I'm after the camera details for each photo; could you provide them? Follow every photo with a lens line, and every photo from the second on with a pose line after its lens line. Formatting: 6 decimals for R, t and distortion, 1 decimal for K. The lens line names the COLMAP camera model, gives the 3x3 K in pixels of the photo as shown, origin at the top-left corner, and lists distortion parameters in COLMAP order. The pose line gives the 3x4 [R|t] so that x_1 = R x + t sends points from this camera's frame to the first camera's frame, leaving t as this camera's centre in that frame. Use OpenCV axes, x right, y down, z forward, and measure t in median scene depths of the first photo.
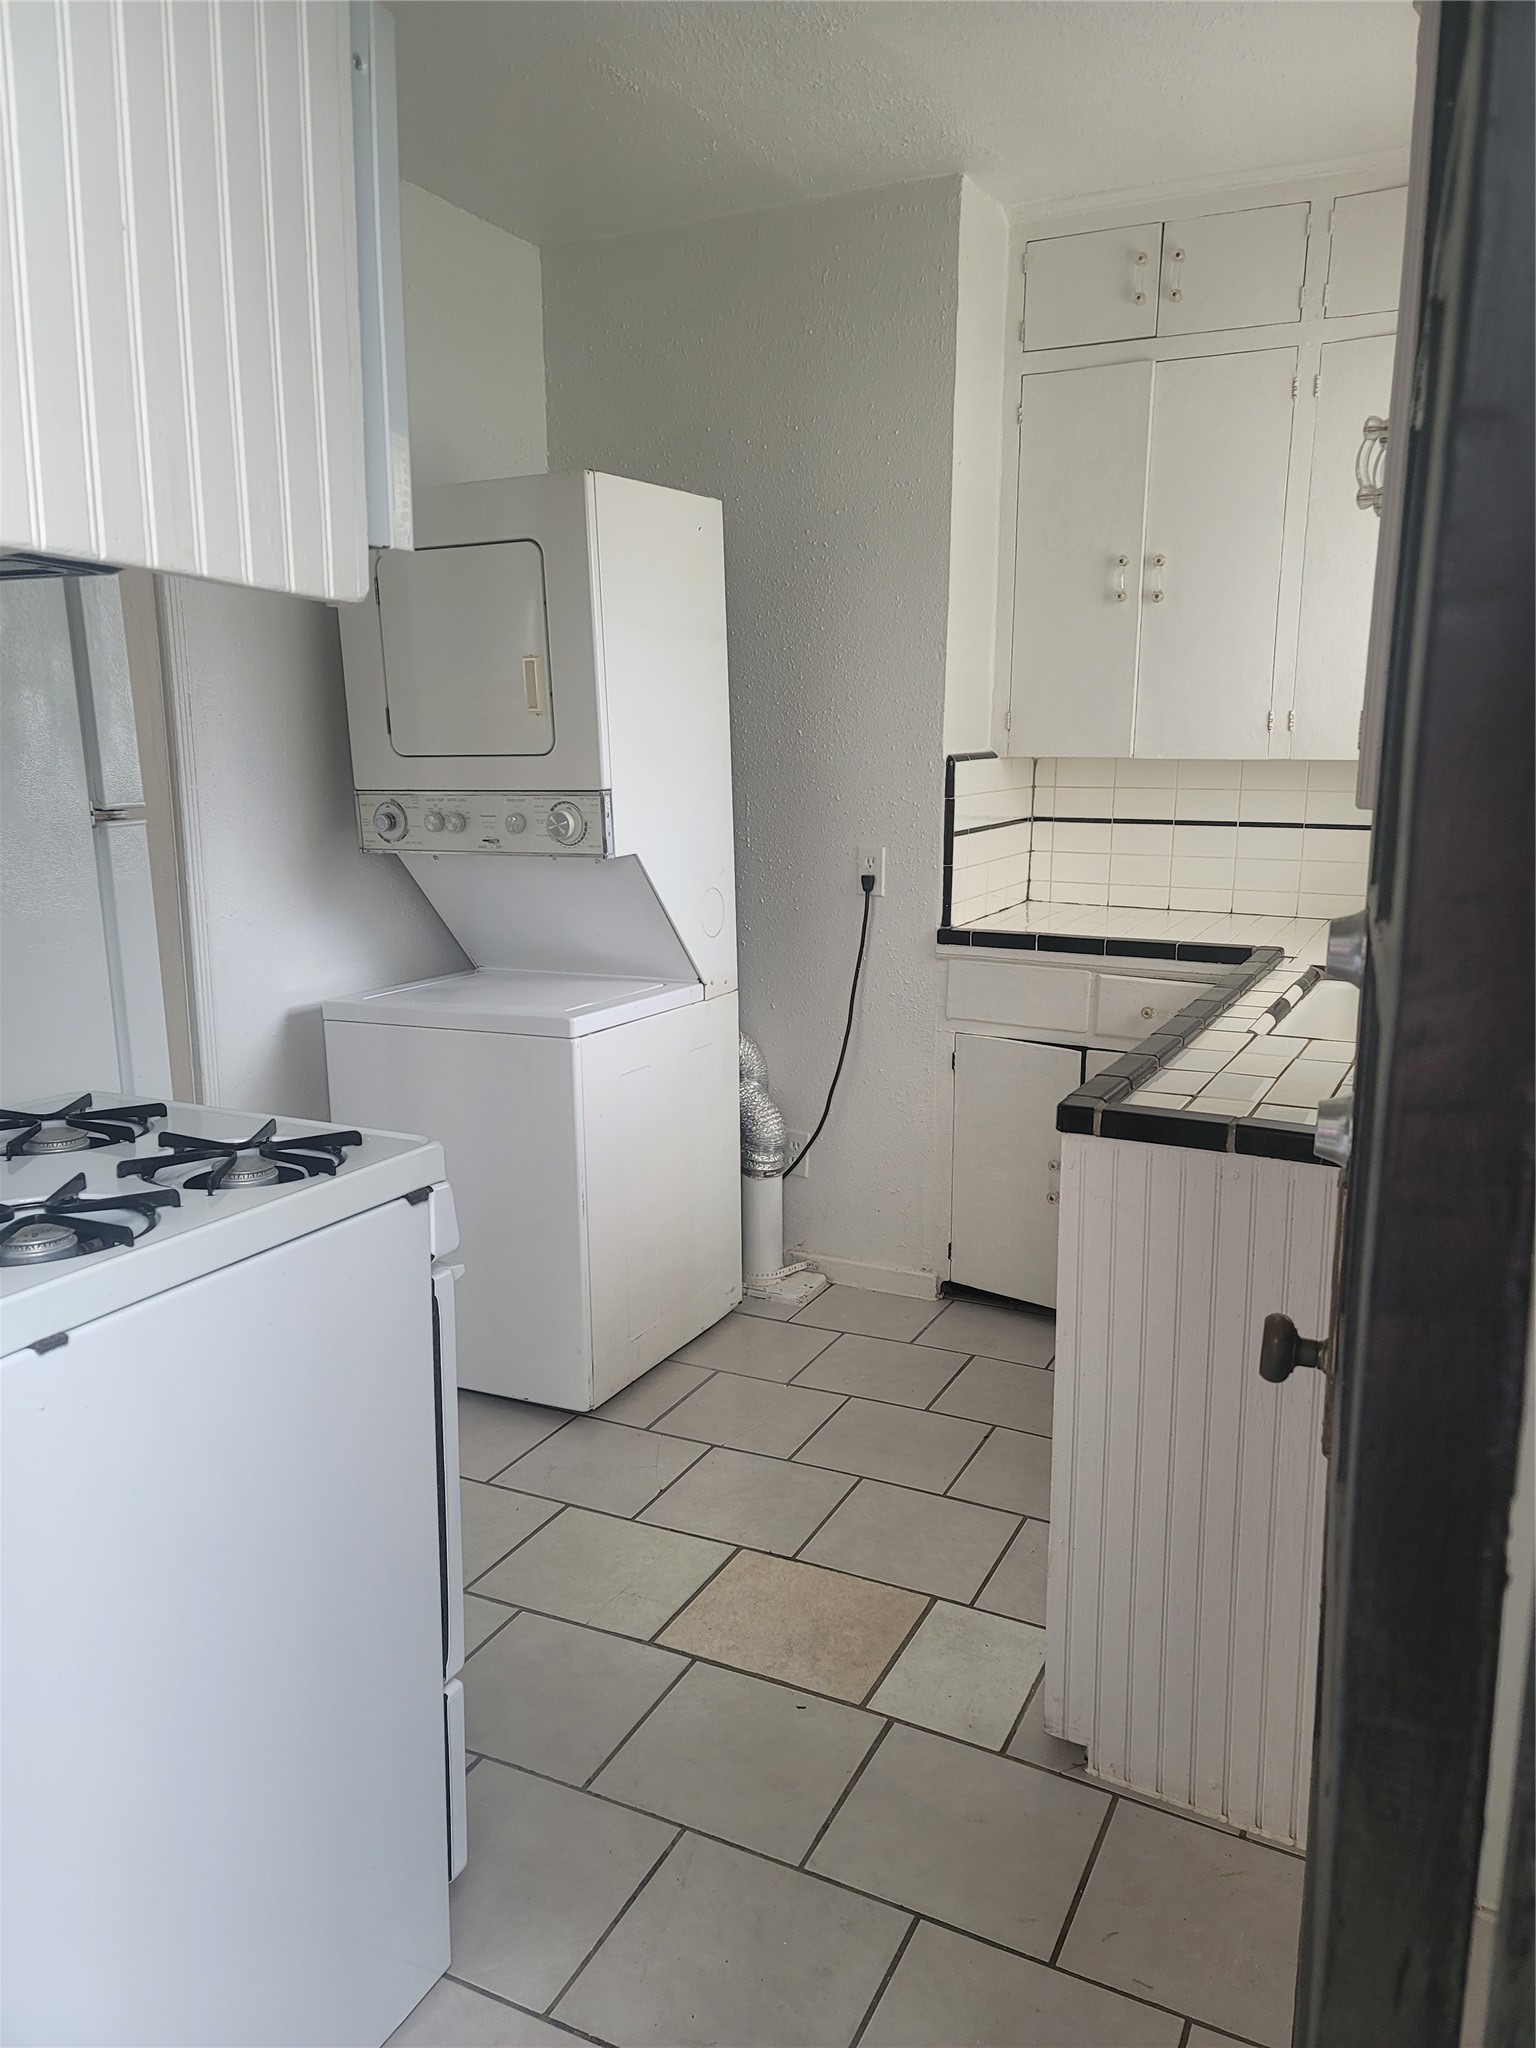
lens RADIAL K [[1499.5, 0, 778.6], [0, 1499.5, 1035.0], [0, 0, 1]] dist [0.075672, -0.068583]
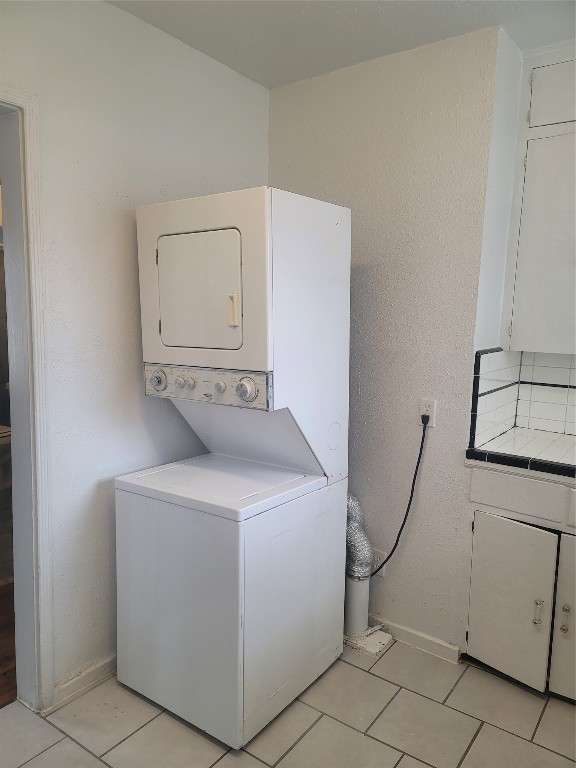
lens RADIAL K [[562.3, 0, 279.8], [0, 562.3, 384.6], [0, 0, 1]] dist [0.075672, -0.068583]
pose [[0.982682, 0.045871, -0.179531, 0.008989], [-0.059221, 0.995807, -0.069721, -0.089405], [0.175580, 0.079146, 0.981279, 0.325005]]
